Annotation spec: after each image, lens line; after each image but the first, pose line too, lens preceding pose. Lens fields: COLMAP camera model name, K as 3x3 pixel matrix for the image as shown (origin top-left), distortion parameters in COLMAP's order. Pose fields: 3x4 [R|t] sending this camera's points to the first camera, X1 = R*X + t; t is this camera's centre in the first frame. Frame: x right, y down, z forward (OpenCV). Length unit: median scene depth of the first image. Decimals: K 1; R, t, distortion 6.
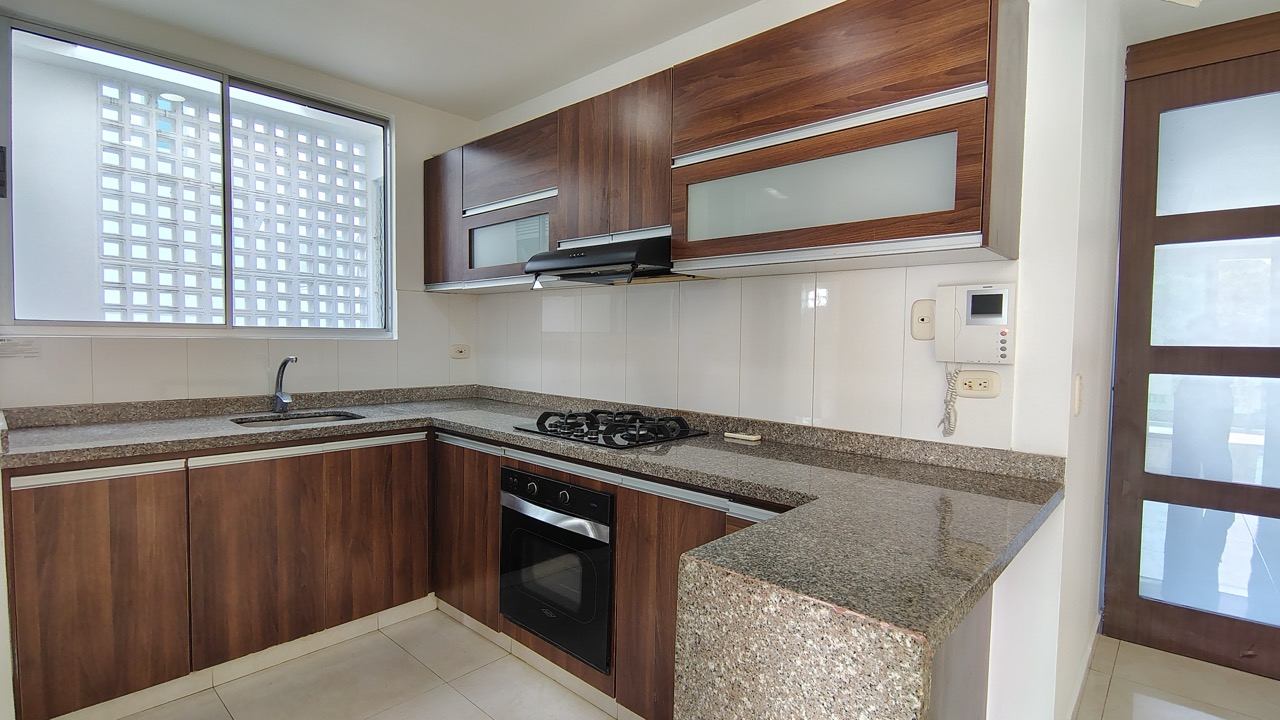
lens RADIAL K [[597.4, 0, 638.1], [0, 597.4, 364.4], [0, 0, 1]] dist [-0.006249, -0.001289]
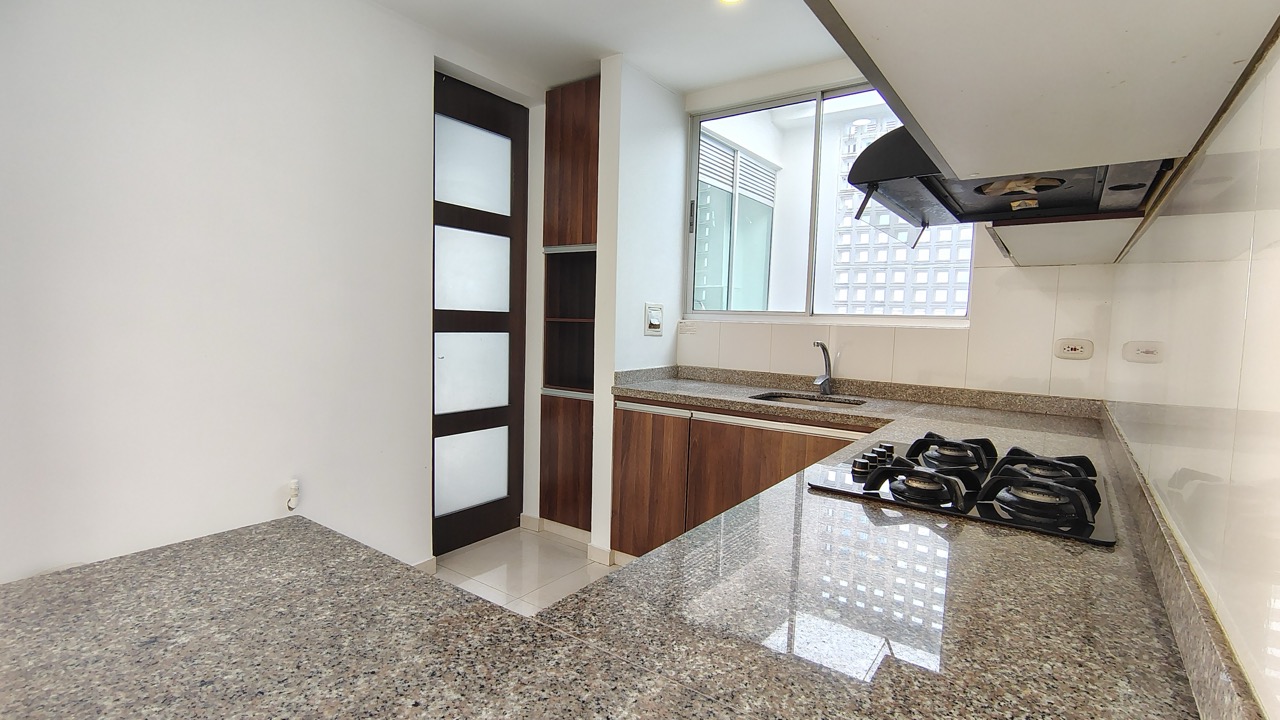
lens RADIAL K [[597.4, 0, 636.7], [0, 597.4, 352.4], [0, 0, 1]] dist [-0.006249, -0.001289]
pose [[0.126114, 0.044367, -0.991023, 0.525114], [-0.071608, 0.996800, 0.035513, -0.009519], [0.989428, 0.066486, 0.128887, 0.675152]]
